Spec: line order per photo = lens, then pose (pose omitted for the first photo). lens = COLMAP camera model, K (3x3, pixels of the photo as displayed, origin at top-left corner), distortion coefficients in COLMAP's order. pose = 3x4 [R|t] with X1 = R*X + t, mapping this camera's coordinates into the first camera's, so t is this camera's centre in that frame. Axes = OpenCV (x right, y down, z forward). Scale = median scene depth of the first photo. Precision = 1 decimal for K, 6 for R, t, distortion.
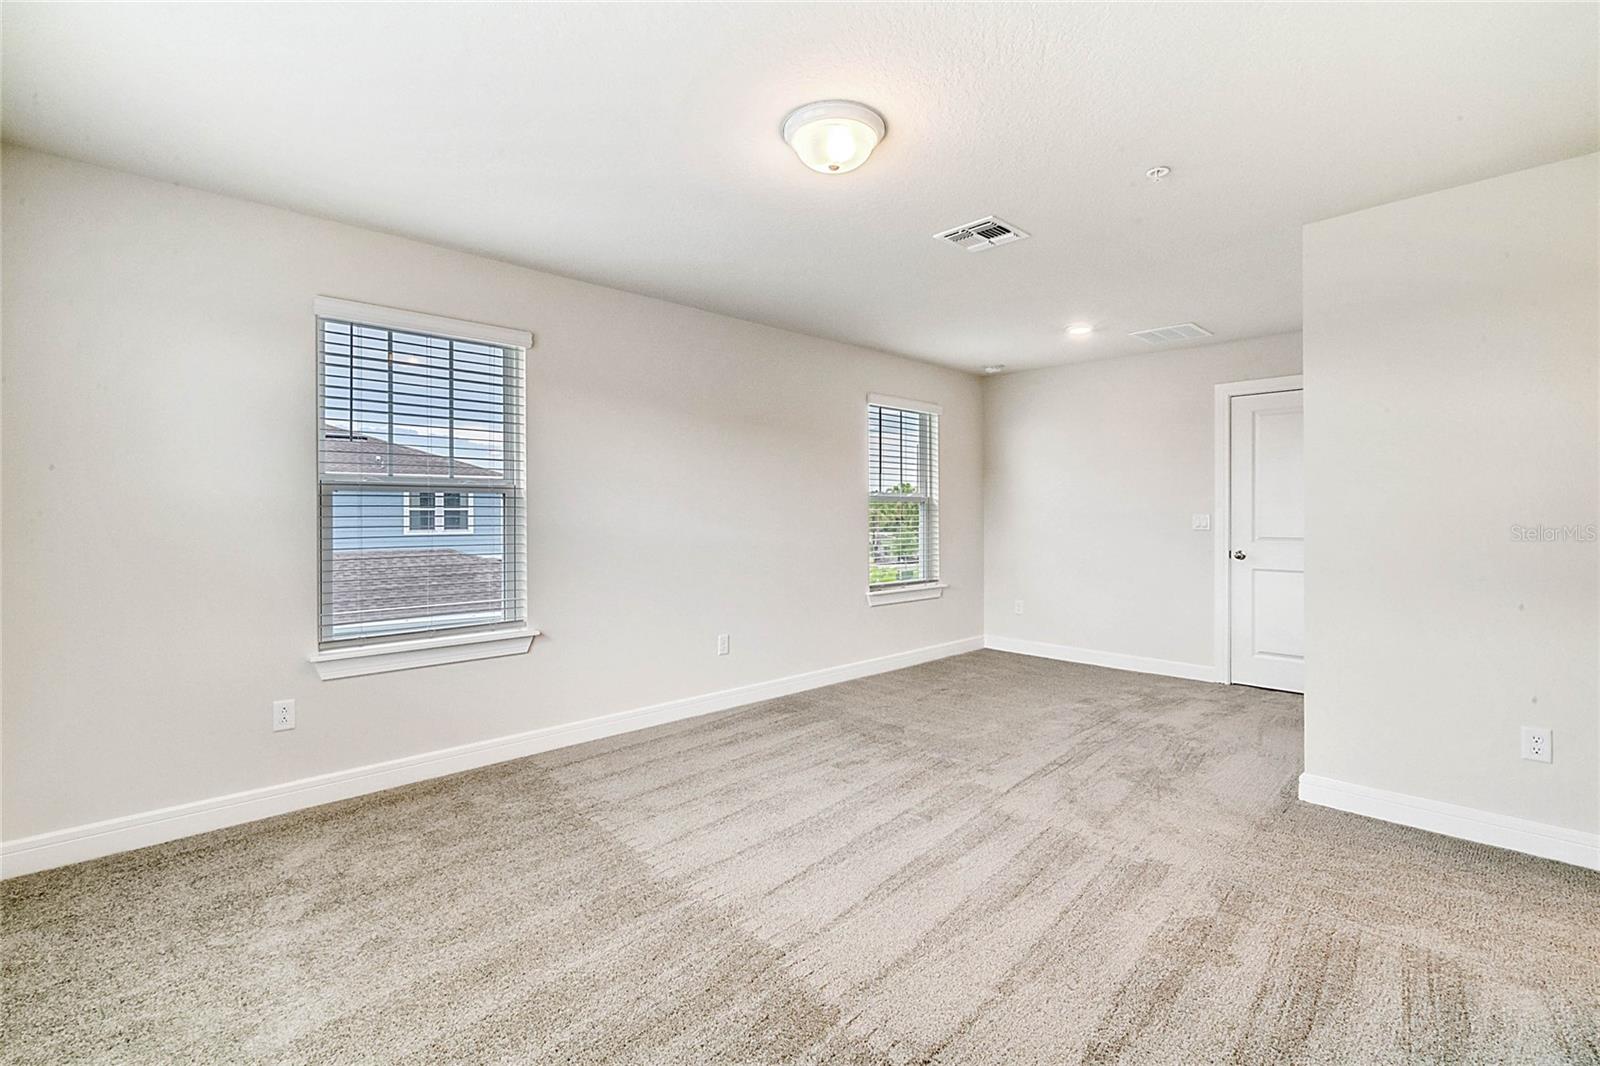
lens RADIAL K [[750.7, 0, 806.0], [0, 750.7, 541.3], [0, 0, 1]] dist [-0.003511, 0.000374]
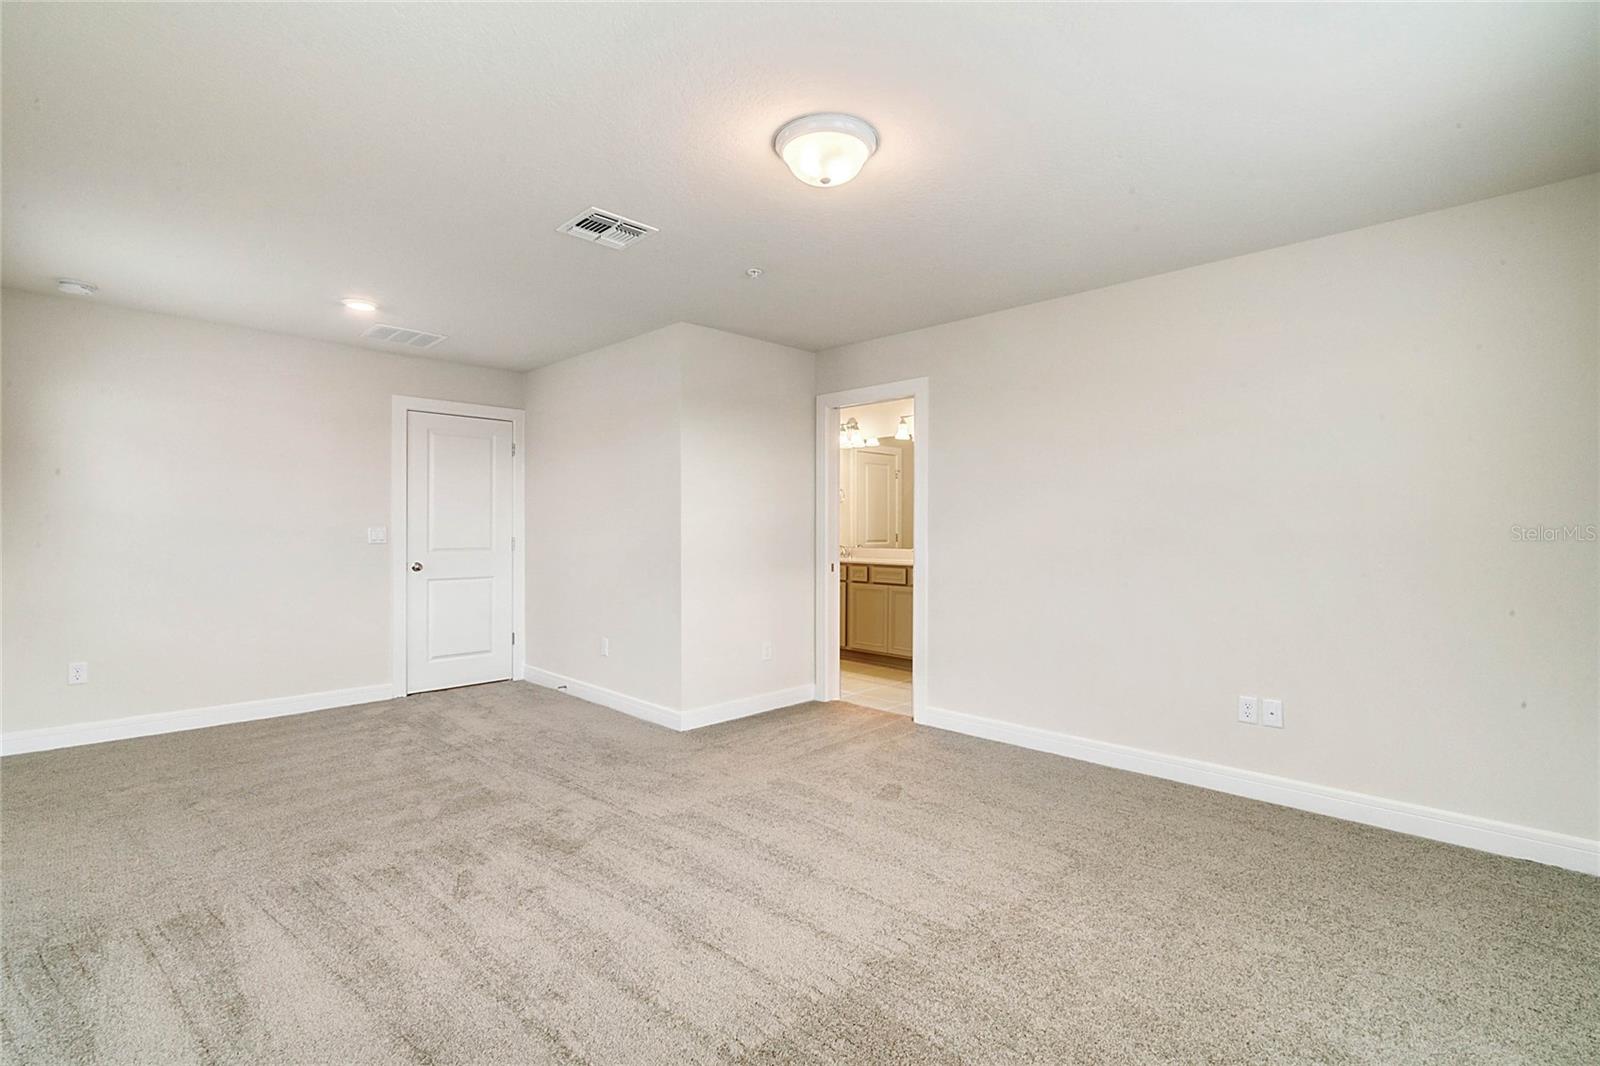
lens RADIAL K [[750.7, 0, 806.0], [0, 750.7, 541.3], [0, 0, 1]] dist [-0.003511, 0.000374]
pose [[-0.053732, -0.014142, 0.998455, -0.646575], [0.032377, 0.999349, 0.015897, -0.021186], [-0.998030, 0.033181, -0.053239, 0.722049]]
